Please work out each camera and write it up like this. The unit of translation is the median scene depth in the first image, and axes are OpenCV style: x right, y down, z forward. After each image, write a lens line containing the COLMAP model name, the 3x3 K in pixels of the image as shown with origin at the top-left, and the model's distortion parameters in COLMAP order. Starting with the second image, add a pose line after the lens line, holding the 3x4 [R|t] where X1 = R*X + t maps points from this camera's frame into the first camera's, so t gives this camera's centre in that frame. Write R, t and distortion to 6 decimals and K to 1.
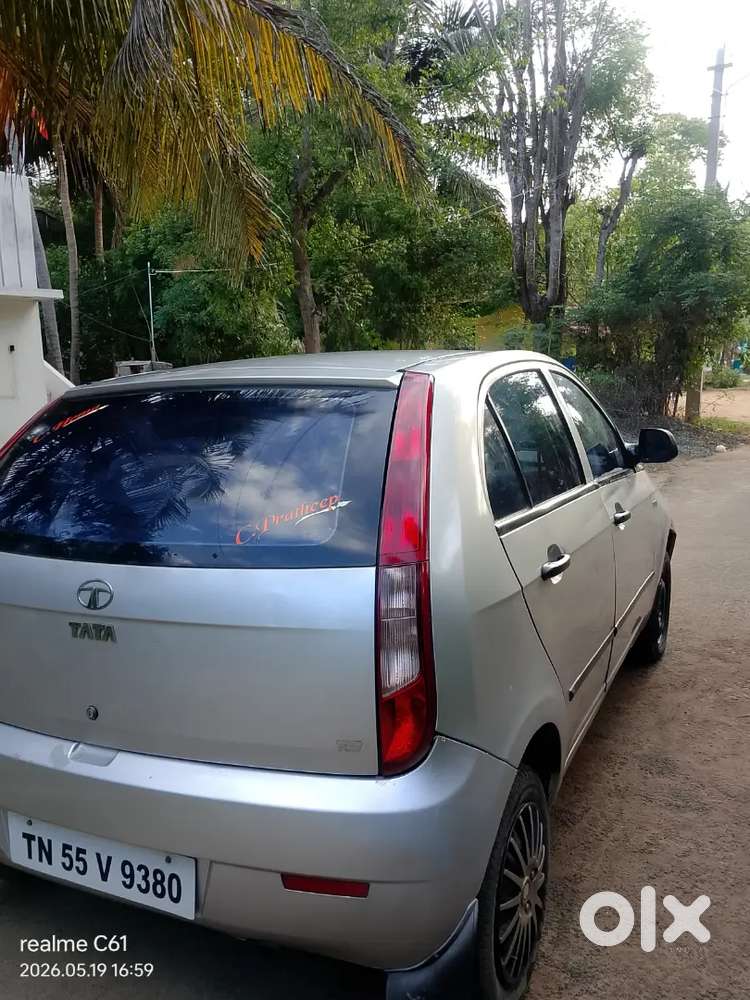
lens RADIAL K [[805.3, 0, 375.0], [0, 805.3, 500.0], [0, 0, 1]] dist [0.075757, -0.106860]
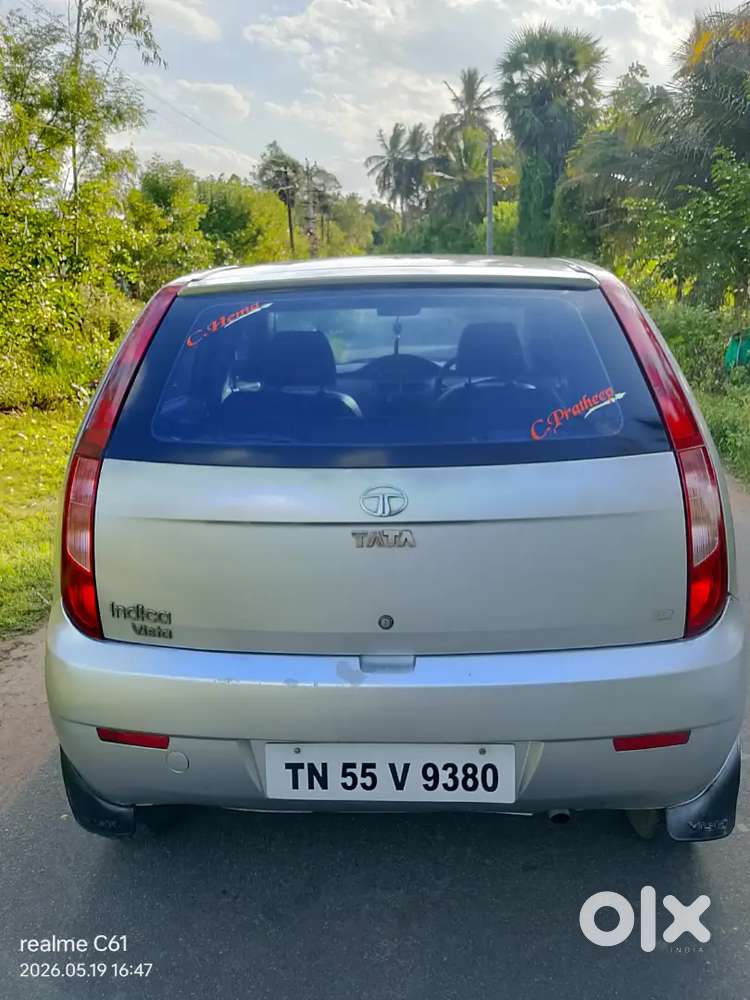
lens RADIAL K [[805.3, 0, 375.0], [0, 805.3, 500.0], [0, 0, 1]] dist [0.075757, -0.106860]
pose [[0.917774, -0.064362, 0.391852, -0.730090], [0.037017, 0.996348, 0.076950, 0.044921], [-0.395374, -0.056118, 0.916804, 0.140387]]
